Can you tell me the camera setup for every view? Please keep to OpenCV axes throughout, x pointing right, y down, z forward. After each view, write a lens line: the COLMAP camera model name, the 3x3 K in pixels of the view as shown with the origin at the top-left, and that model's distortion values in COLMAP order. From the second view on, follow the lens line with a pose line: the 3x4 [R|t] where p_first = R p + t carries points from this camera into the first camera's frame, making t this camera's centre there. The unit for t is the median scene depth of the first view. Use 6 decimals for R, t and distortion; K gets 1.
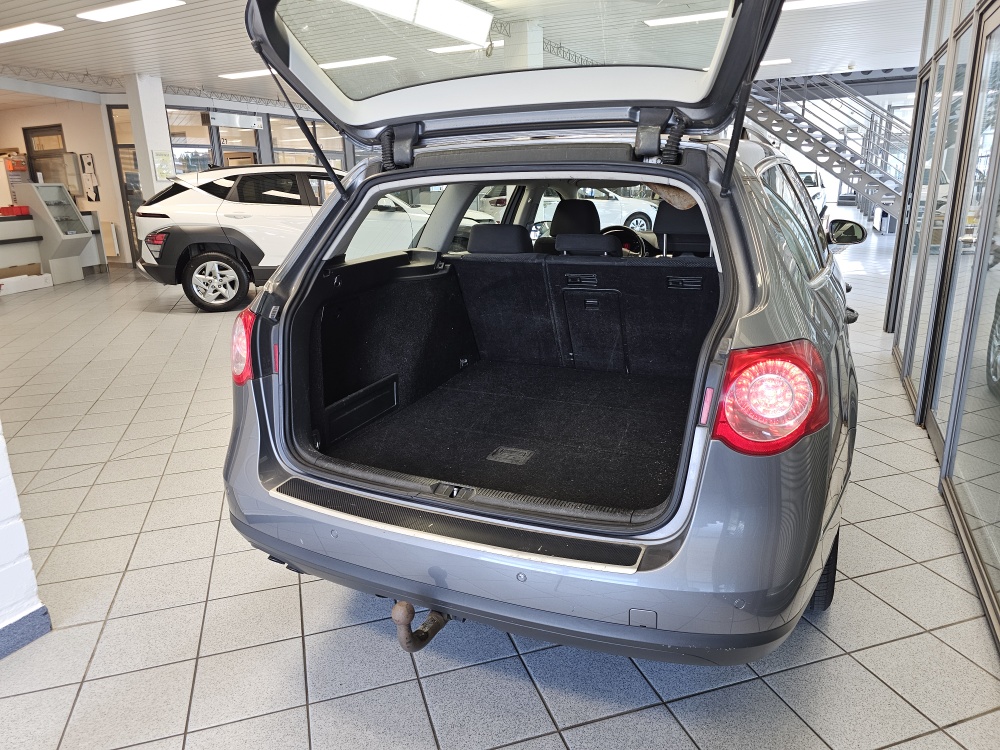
lens RADIAL K [[691.1, 0, 499.8], [0, 691.1, 376.4], [0, 0, 1]] dist [0.040490, -0.046961]
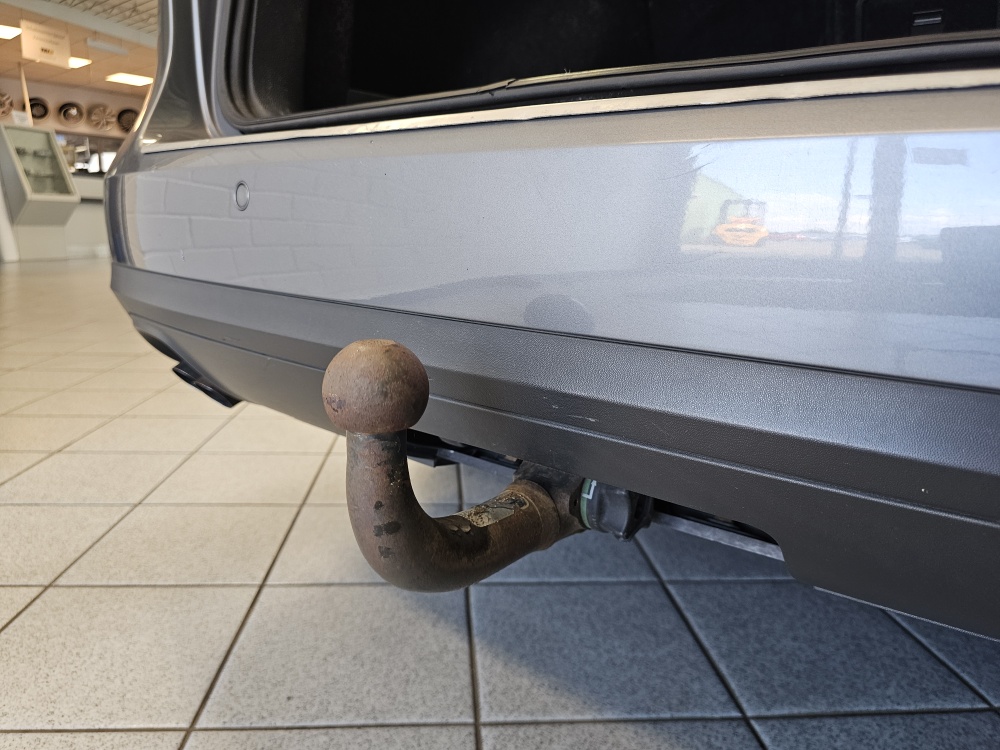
lens RADIAL K [[691.1, 0, 494.5], [0, 691.1, 375.7], [0, 0, 1]] dist [0.040490, -0.046961]
pose [[0.970580, 0.093966, -0.221685, -0.041230], [-0.112181, 0.991146, -0.071033, 0.272173], [0.213047, 0.093812, 0.972528, 0.614595]]
